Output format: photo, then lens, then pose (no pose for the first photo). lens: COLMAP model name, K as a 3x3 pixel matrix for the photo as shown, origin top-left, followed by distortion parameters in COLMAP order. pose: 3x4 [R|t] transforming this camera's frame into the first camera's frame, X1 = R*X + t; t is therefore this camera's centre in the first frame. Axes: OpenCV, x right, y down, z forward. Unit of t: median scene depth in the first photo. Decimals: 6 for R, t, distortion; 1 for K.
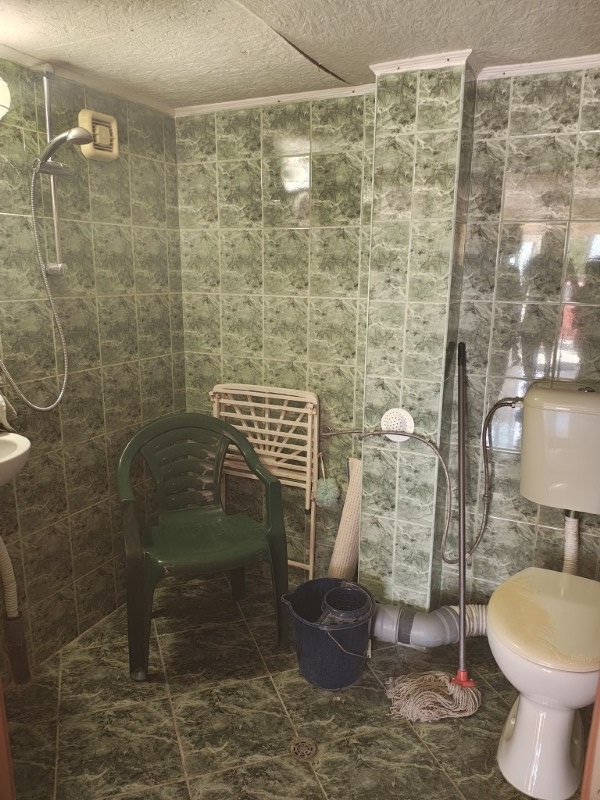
lens RADIAL K [[593.7, 0, 294.0], [0, 593.7, 403.1], [0, 0, 1]] dist [0.038265, -0.088621]
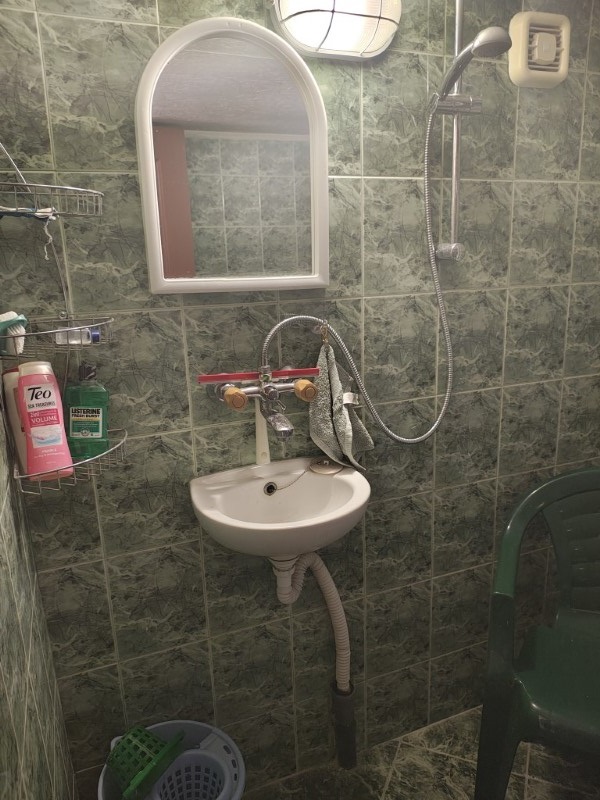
lens RADIAL K [[593.7, 0, 294.0], [0, 593.7, 403.1], [0, 0, 1]] dist [0.038265, -0.088621]
pose [[0.744512, 0.134978, -0.653821, -0.040857], [-0.110643, 0.990752, 0.078545, -0.071377], [0.658376, 0.013863, 0.752561, 0.305703]]
